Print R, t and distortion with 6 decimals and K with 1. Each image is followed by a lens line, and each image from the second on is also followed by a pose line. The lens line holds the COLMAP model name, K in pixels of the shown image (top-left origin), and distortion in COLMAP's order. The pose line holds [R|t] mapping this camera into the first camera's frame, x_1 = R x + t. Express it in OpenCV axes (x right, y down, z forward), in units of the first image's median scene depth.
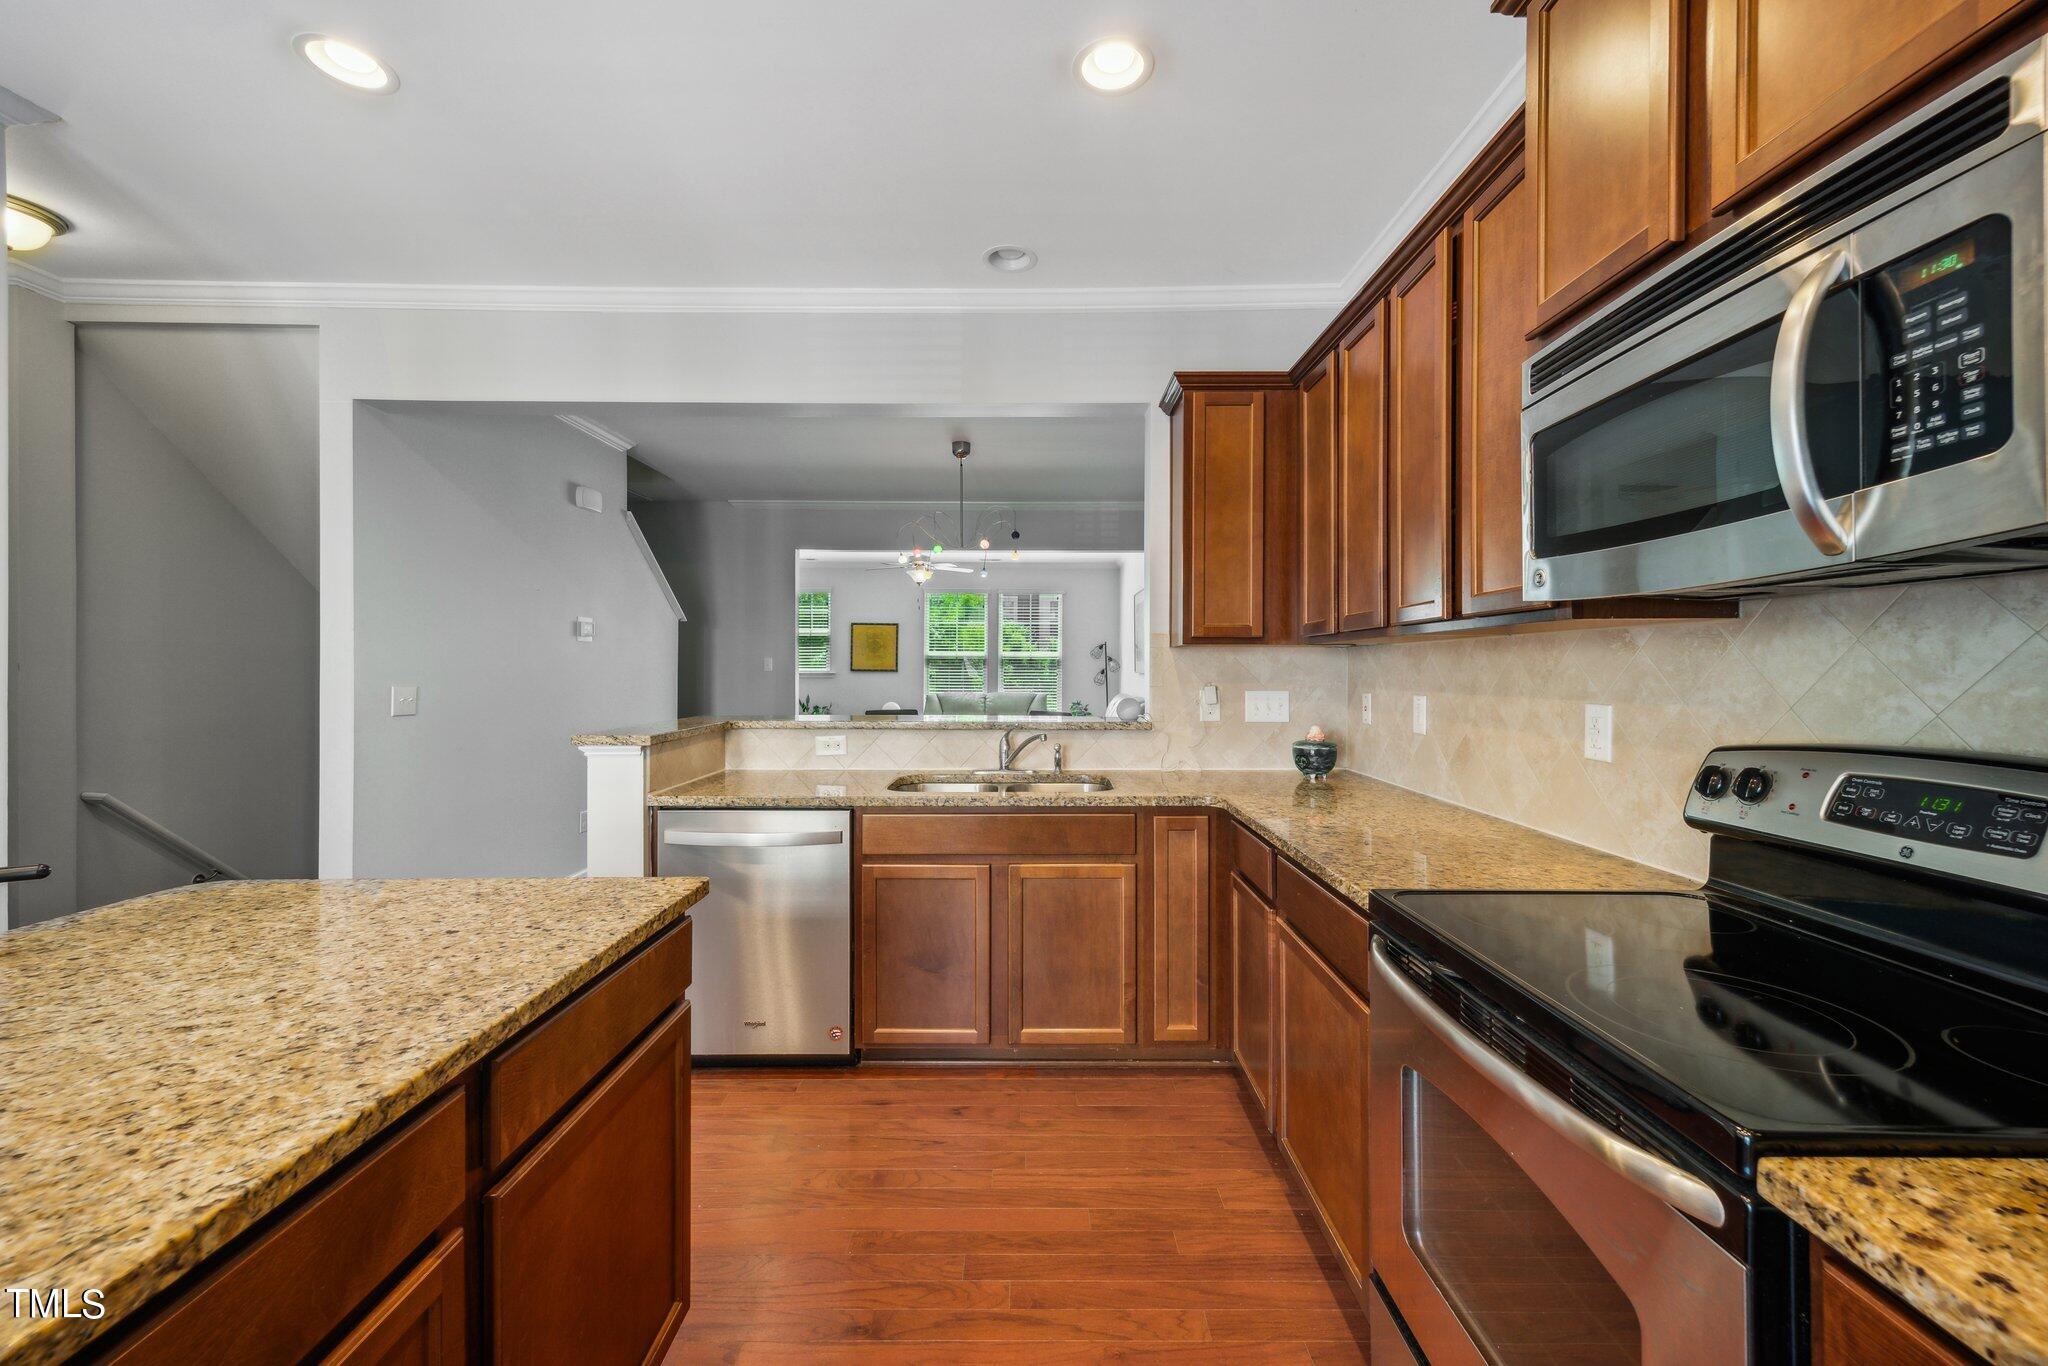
lens RADIAL K [[818.4, 0, 1031.7], [0, 818.4, 663.2], [0, 0, 1]] dist [0.014244, -0.000004]
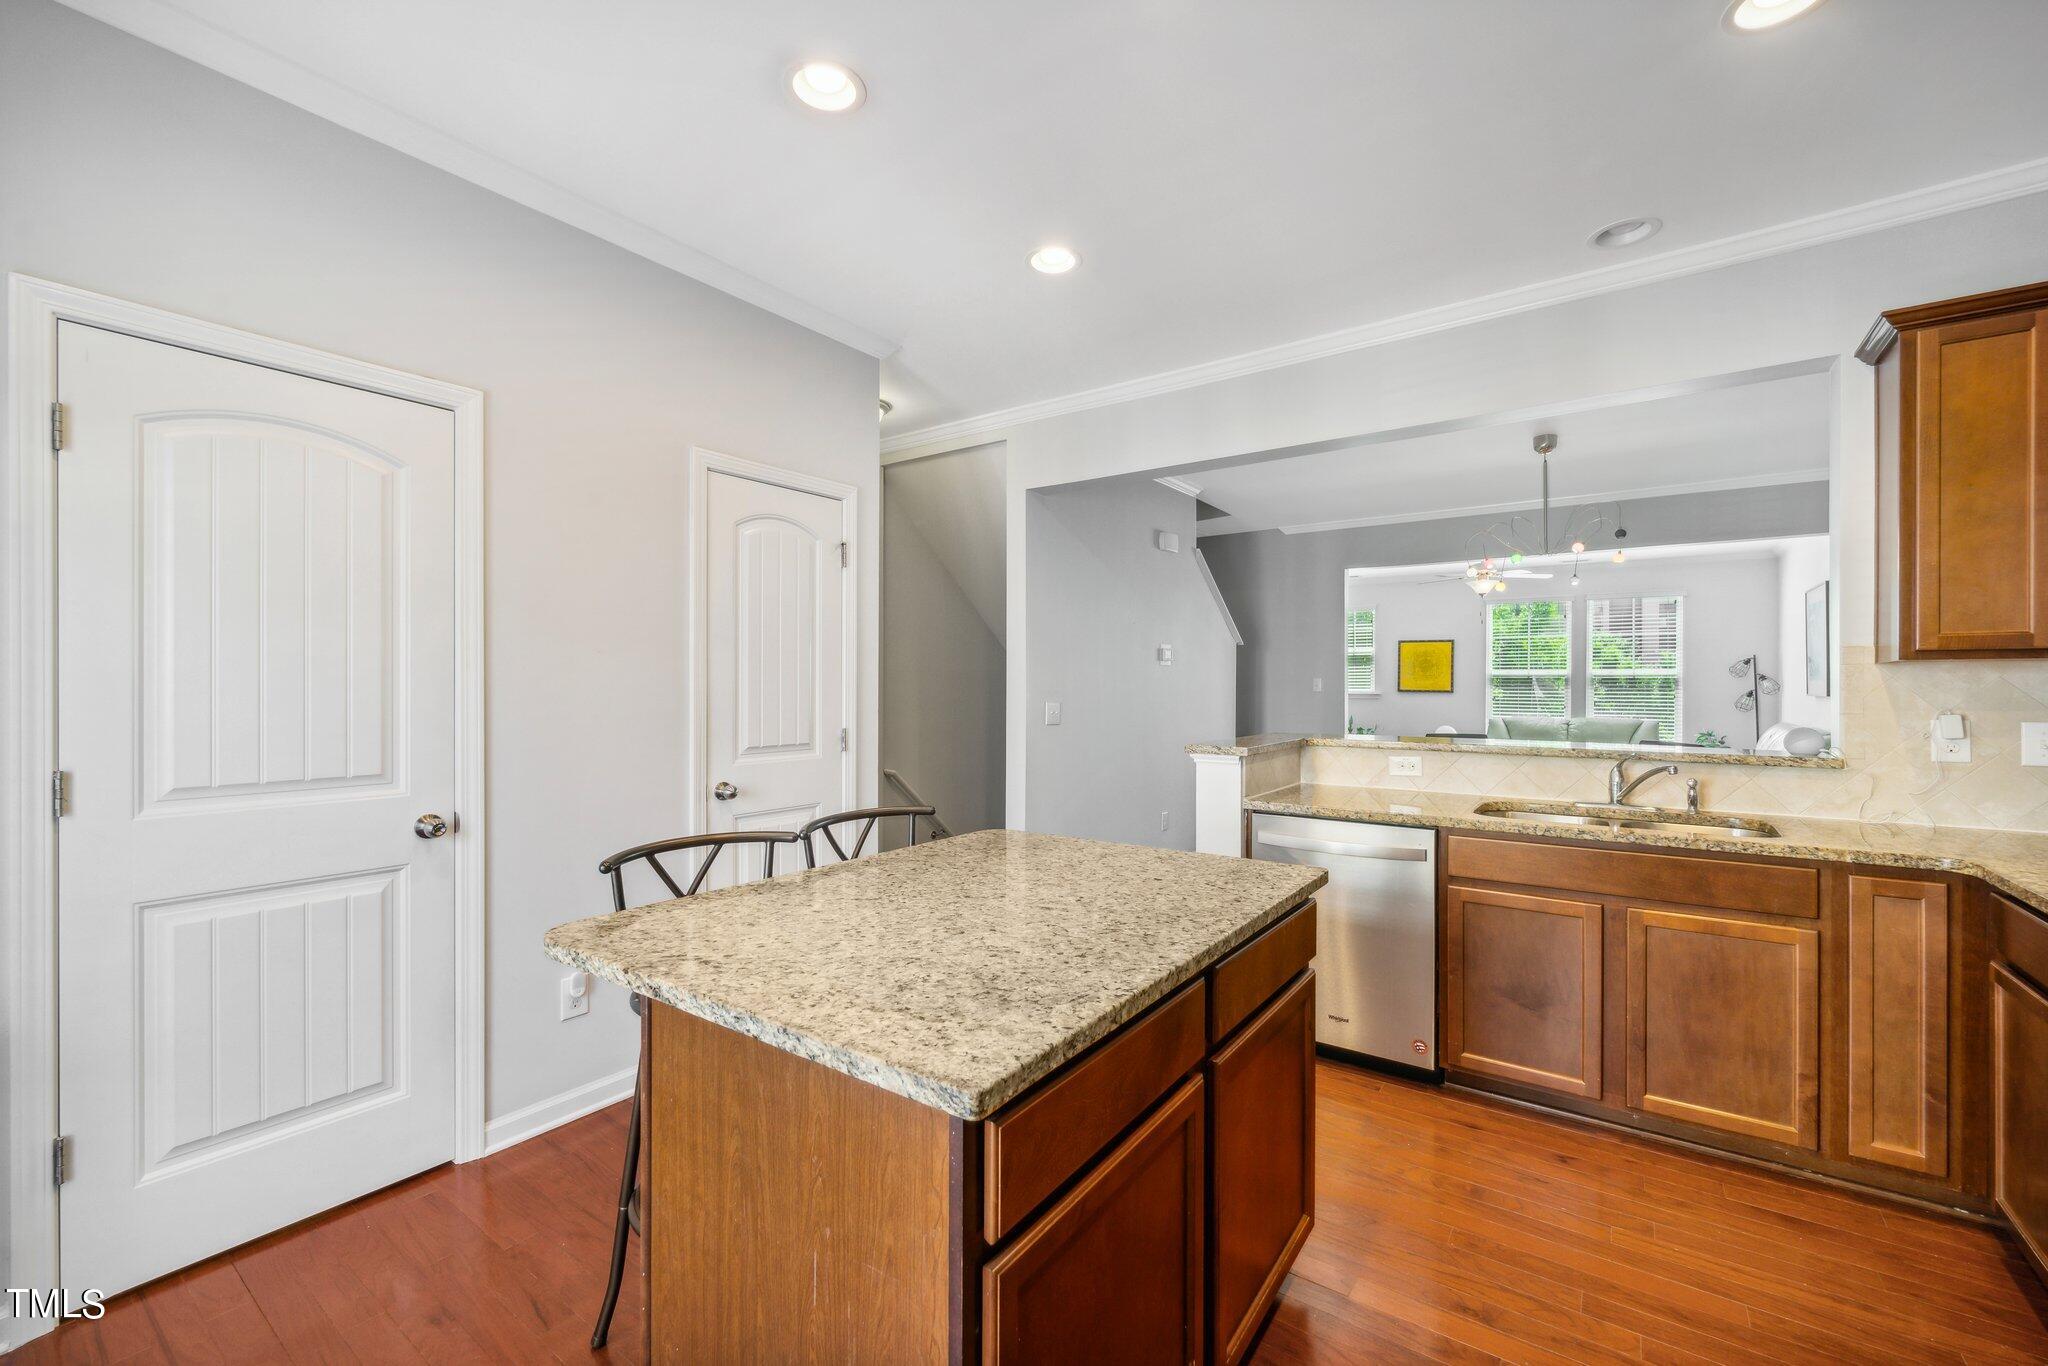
lens RADIAL K [[842.5, 0, 1024.0], [0, 842.5, 683.0], [0, 0, 1]] dist [-0.001109, -0.000075]
pose [[0.813318, -0.001506, -0.581817, -0.028094], [0.001730, 0.999998, -0.000171, -0.002979], [0.581817, -0.000867, 0.813319, -0.139306]]
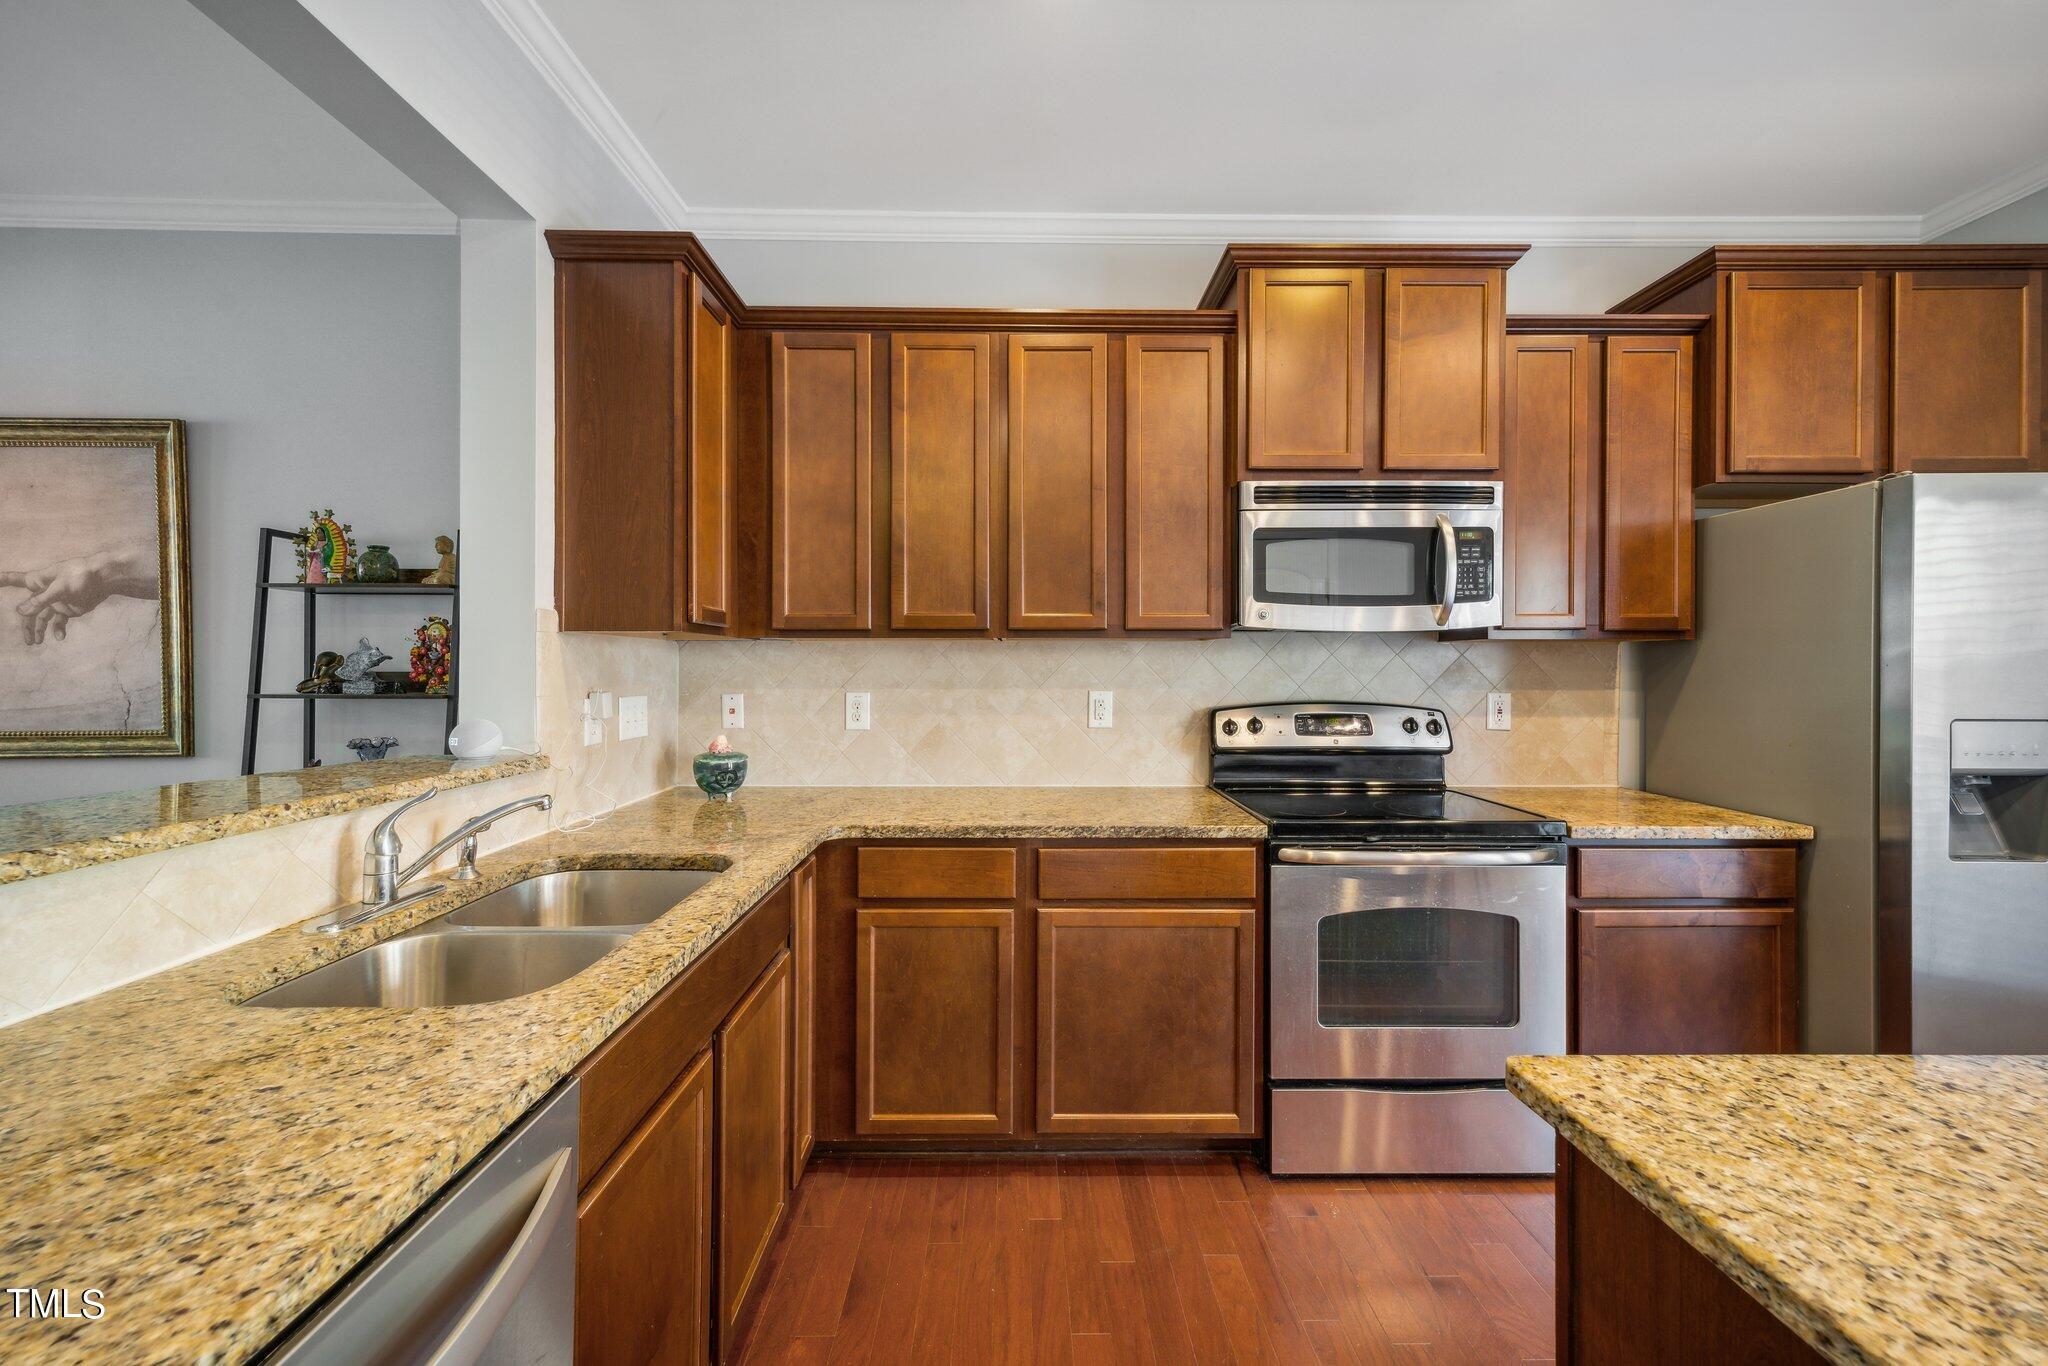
lens RADIAL K [[818.4, 0, 1031.7], [0, 818.4, 663.2], [0, 0, 1]] dist [0.014244, -0.000004]
pose [[-0.014677, 0.001929, 0.999890, -0.538423], [-0.009878, 0.999949, -0.002074, 0.002539], [-0.999843, -0.009908, -0.014657, 0.762803]]
